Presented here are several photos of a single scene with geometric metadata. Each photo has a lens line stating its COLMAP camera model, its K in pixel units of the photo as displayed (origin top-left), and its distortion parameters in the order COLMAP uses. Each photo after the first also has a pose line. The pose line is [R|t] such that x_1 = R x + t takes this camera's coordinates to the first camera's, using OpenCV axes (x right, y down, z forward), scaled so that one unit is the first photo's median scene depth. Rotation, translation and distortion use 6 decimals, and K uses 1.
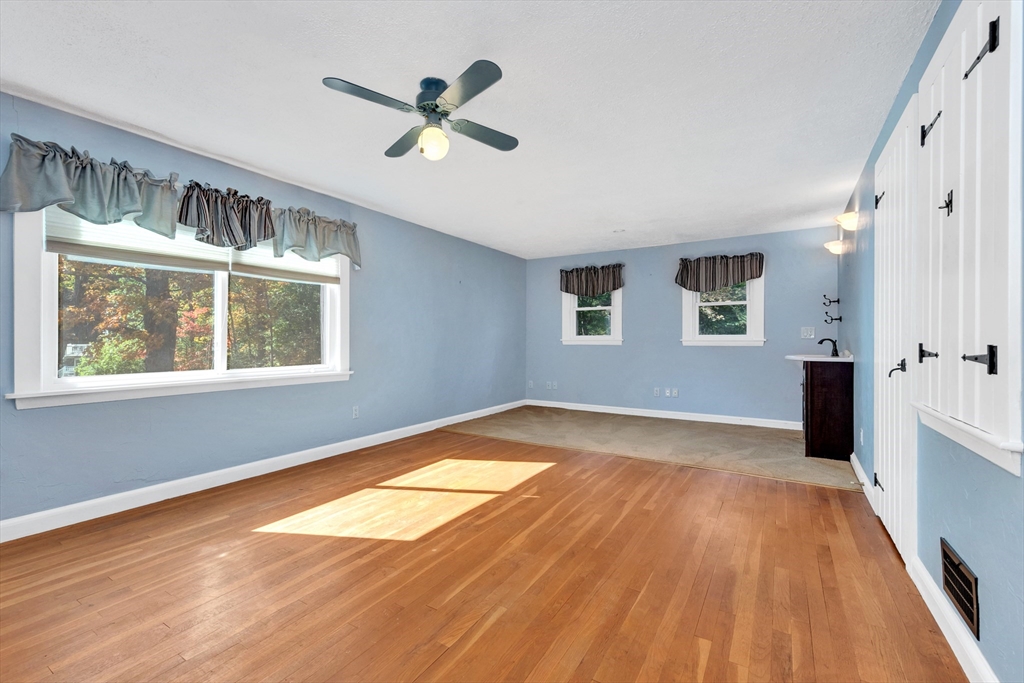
lens RADIAL K [[465.0, 0, 534.3], [0, 465.0, 336.8], [0, 0, 1]] dist [0.000677, 0.000531]
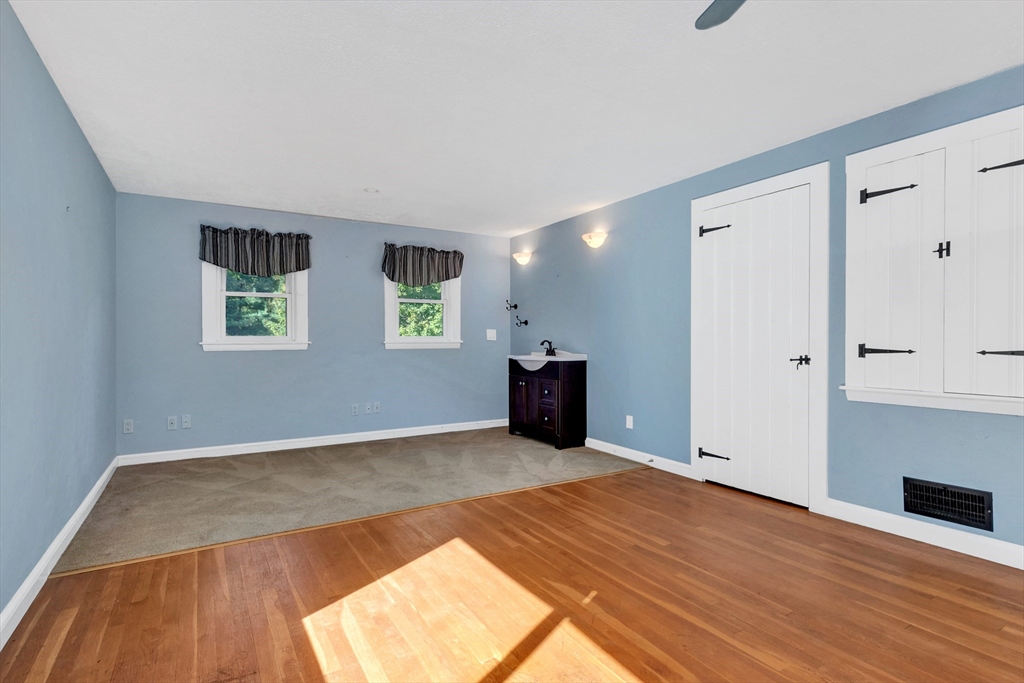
lens RADIAL K [[478.2, 0, 512.0], [0, 478.2, 341.5], [0, 0, 1]] dist [0.001622, 0.000537]
pose [[0.497832, -0.004274, 0.867263, -0.379655], [-0.001560, 0.999982, 0.005824, 0.000512], [-0.867272, -0.004252, 0.497816, 0.482364]]
